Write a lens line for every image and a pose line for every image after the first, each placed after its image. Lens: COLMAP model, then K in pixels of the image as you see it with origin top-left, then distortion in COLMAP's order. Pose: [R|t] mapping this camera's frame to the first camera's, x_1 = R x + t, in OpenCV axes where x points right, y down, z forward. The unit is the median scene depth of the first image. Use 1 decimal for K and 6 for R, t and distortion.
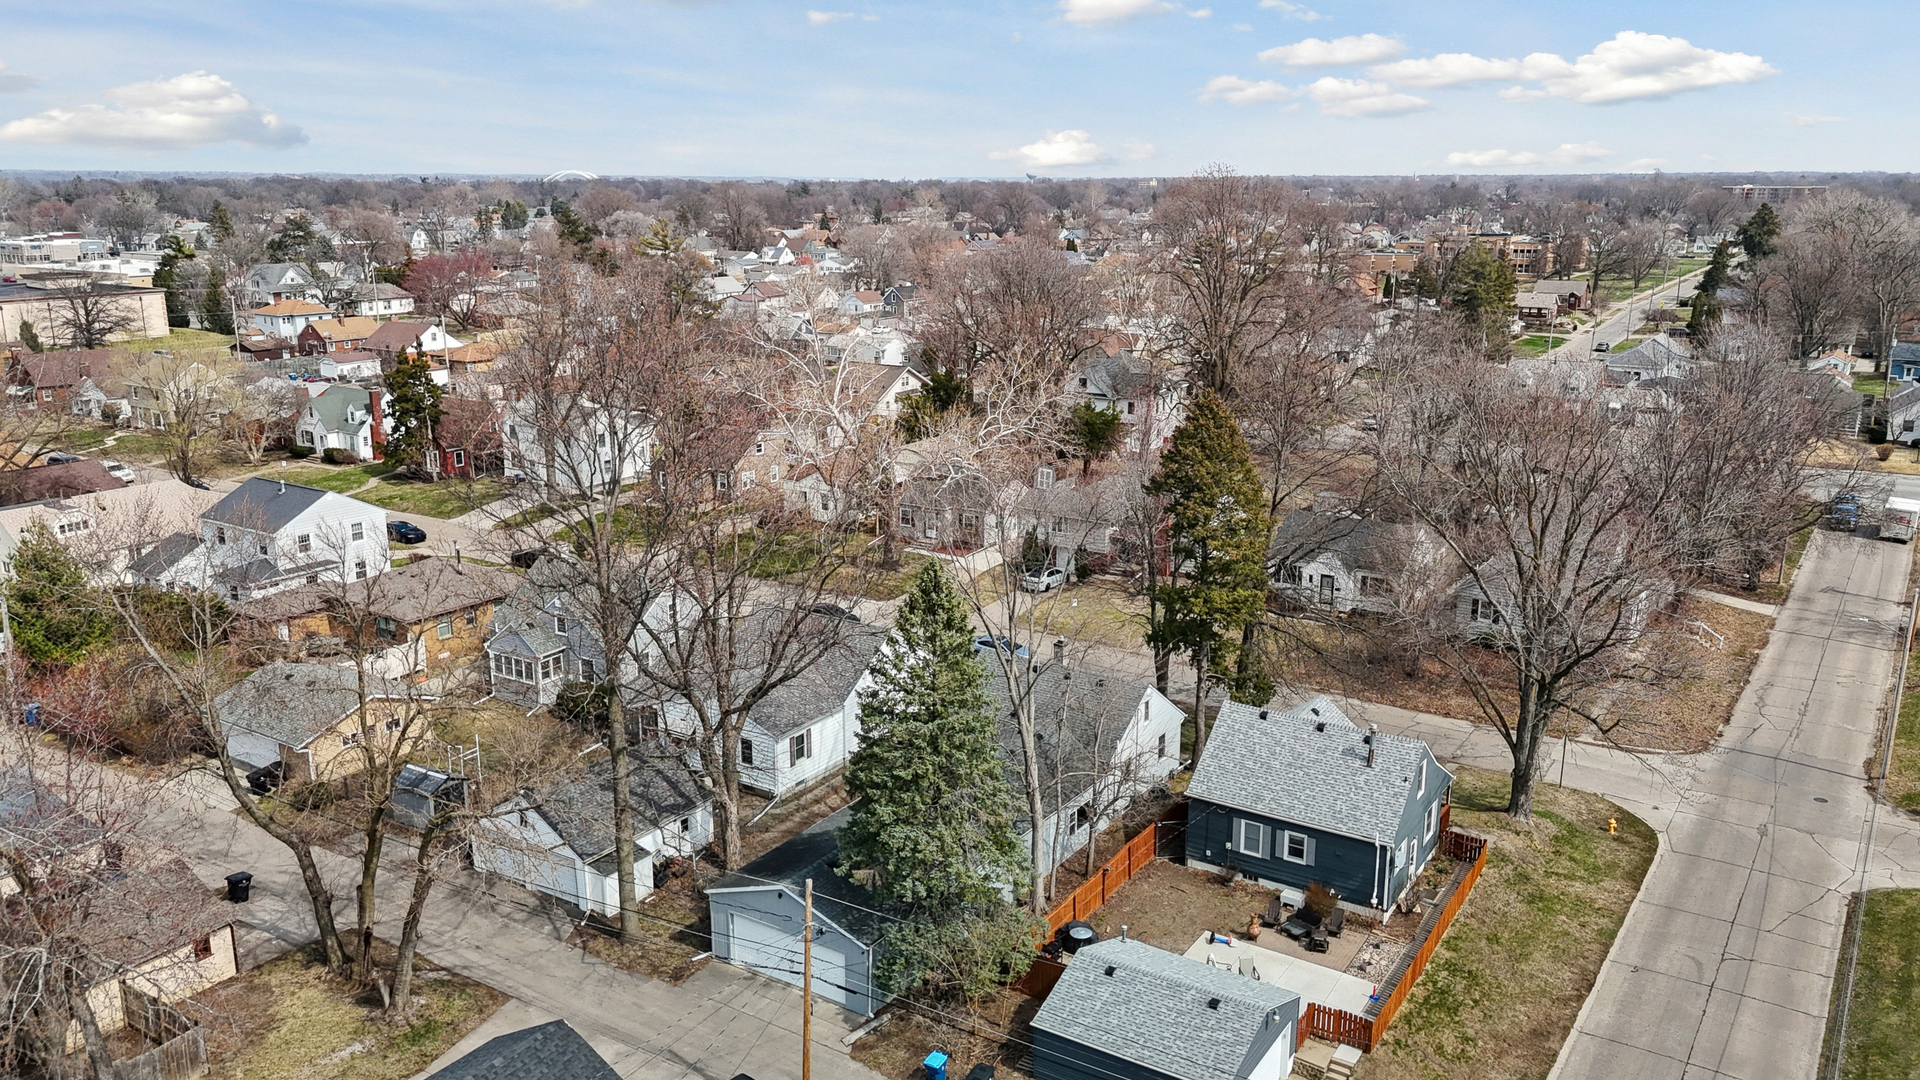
lens RADIAL K [[1467.0, 0, 960.0], [0, 1467.0, 540.0], [0, 0, 1]] dist [0.001612, 0.000304]
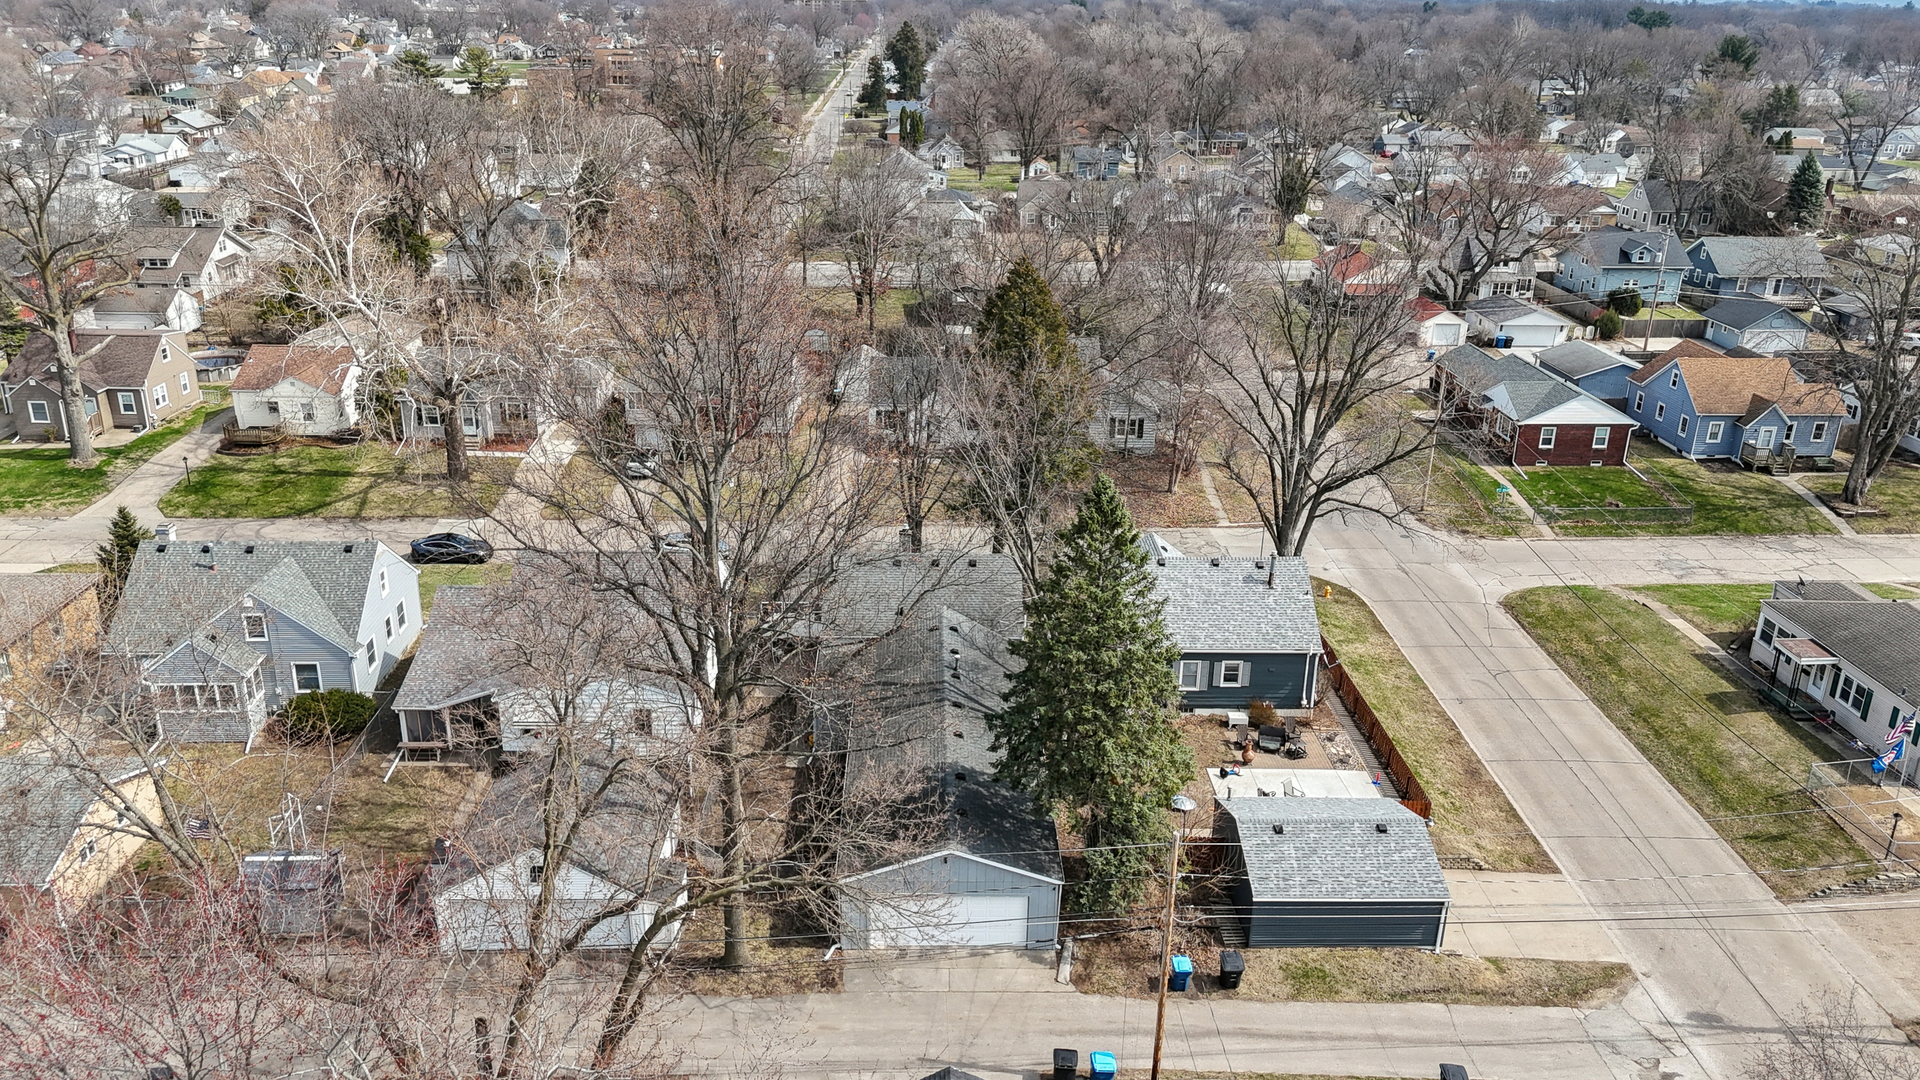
lens RADIAL K [[1418.3, 0, 960.0], [0, 1418.3, 540.0], [0, 0, 1]] dist [0.003635, 0.000917]
pose [[0.826833, -0.195790, 0.527270, -0.481402], [0.125817, 0.978085, 0.165891, -0.091367], [-0.548195, -0.070824, 0.833346, 0.228738]]
